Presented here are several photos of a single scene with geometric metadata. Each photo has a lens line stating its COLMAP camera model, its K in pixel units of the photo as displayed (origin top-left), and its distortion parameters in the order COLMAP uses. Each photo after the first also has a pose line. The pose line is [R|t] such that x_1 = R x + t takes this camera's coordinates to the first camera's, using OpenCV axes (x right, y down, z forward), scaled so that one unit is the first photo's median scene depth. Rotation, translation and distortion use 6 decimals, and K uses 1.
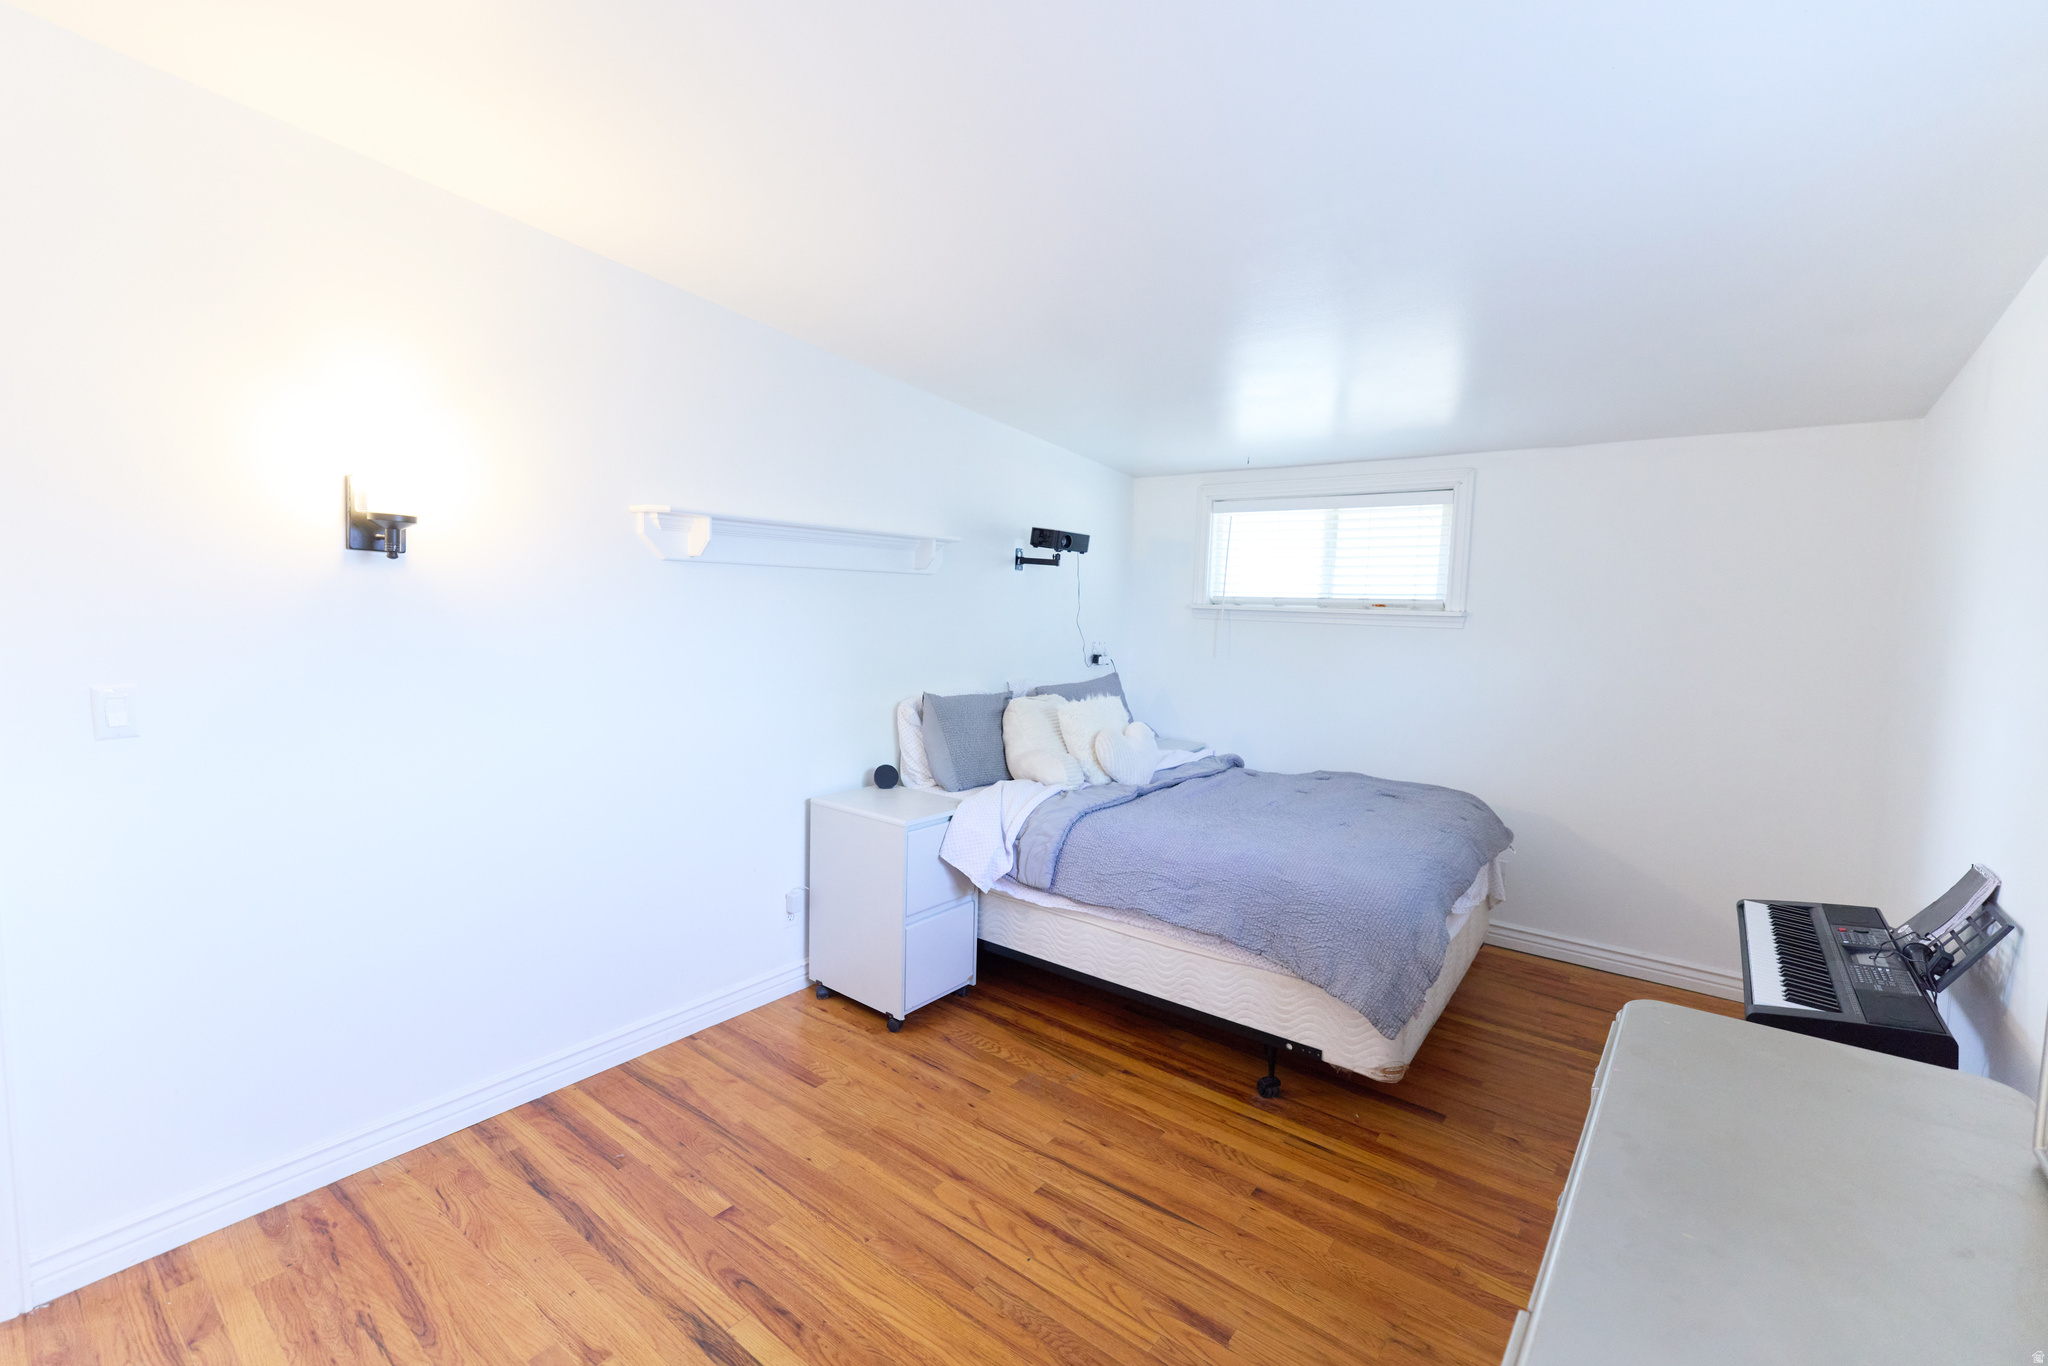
lens RADIAL K [[883.9, 0, 1014.7], [0, 883.9, 680.6], [0, 0, 1]] dist [0.002509, -0.000172]
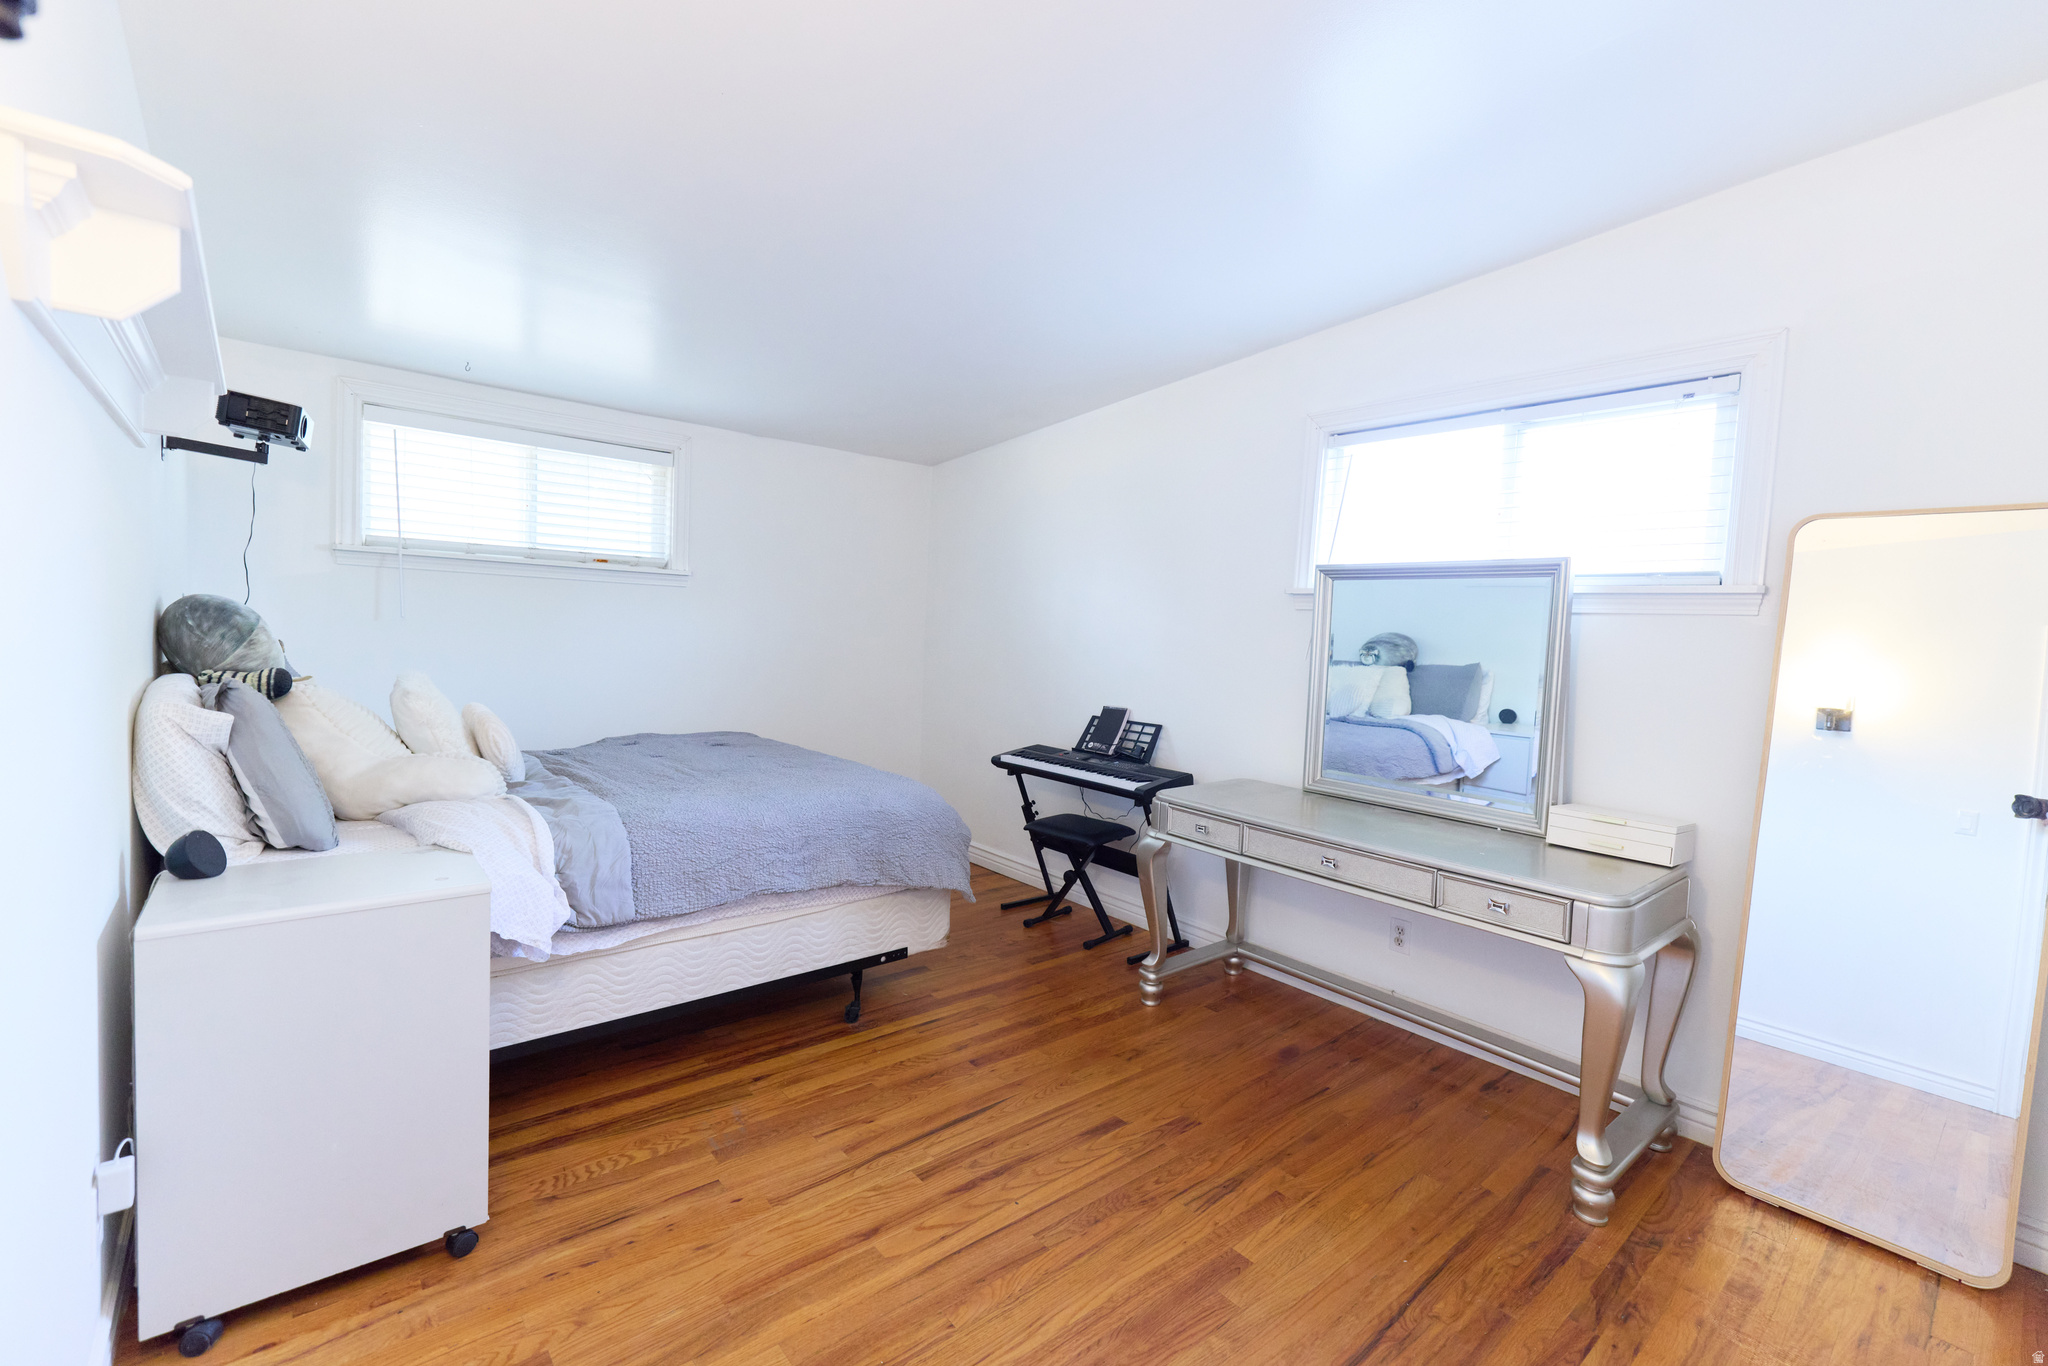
lens RADIAL K [[883.9, 0, 1014.7], [0, 883.9, 680.6], [0, 0, 1]] dist [0.002509, -0.000172]
pose [[0.196516, -0.077270, 0.977451, -0.680271], [0.046375, 0.996507, 0.069453, -0.002102], [-0.979403, 0.031680, 0.199413, 0.583077]]
